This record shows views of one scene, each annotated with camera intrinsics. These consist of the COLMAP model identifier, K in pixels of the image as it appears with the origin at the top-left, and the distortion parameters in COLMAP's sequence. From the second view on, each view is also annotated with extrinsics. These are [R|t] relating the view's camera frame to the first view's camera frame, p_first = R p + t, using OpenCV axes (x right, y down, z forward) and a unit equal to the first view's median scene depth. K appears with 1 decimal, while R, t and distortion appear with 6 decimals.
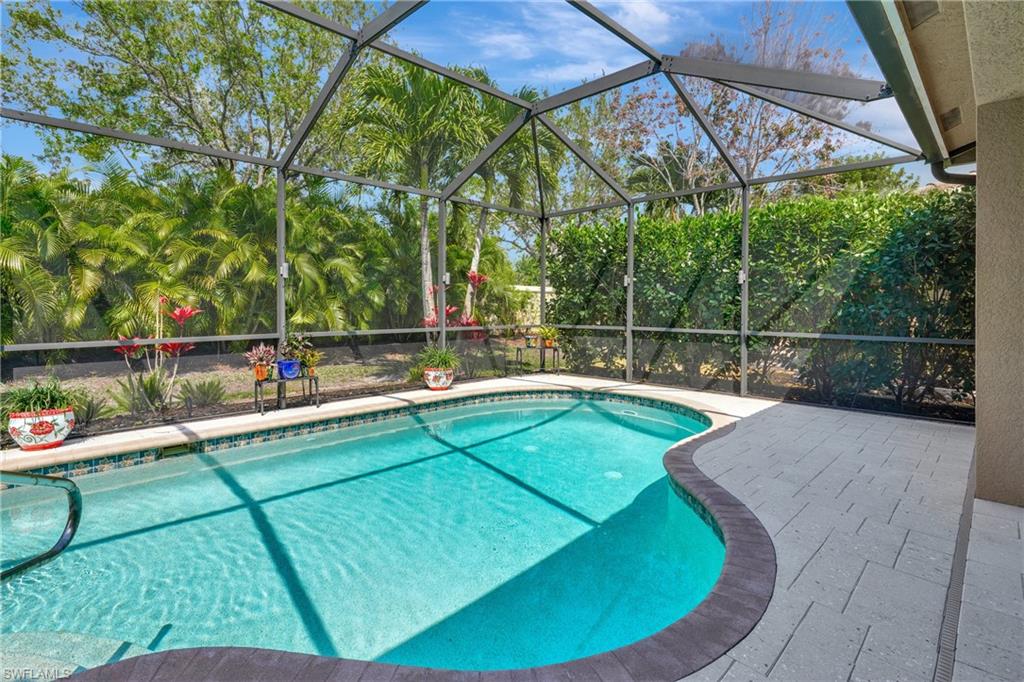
lens RADIAL K [[506.0, 0, 488.0], [0, 506.0, 301.2], [0, 0, 1]] dist [-0.008109, 0.005197]
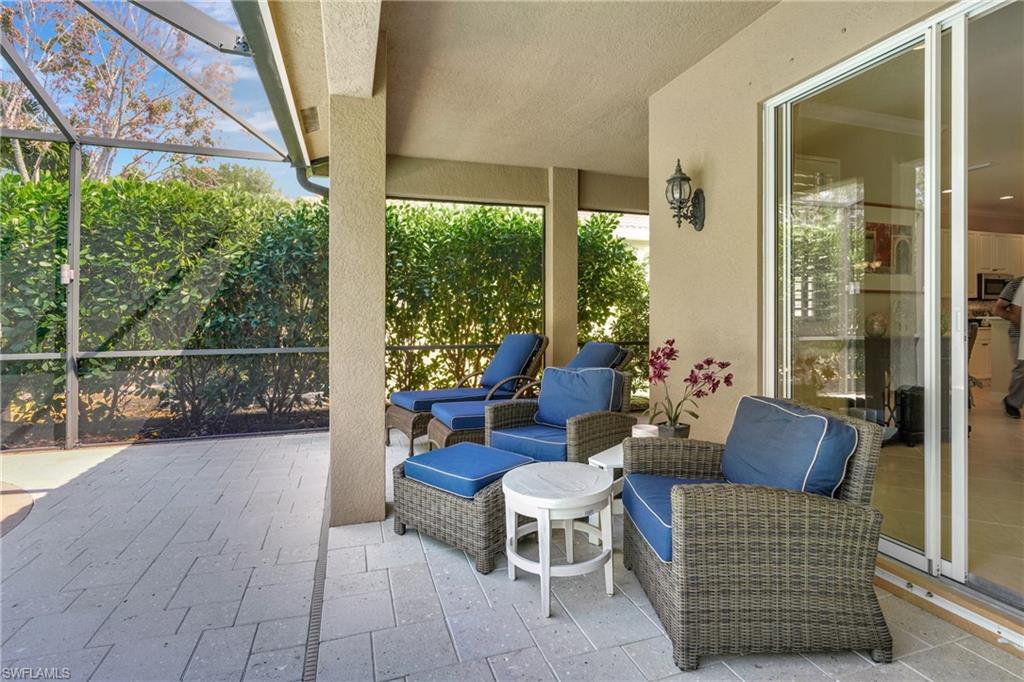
lens RADIAL K [[506.0, 0, 527.1], [0, 506.0, 313.3], [0, 0, 1]] dist [-0.008109, 0.005197]
pose [[0.423896, -0.006481, 0.905688, 0.147741], [0.000304, 0.999975, 0.007014, 0.000566], [-0.905711, -0.002697, 0.423888, 0.147146]]
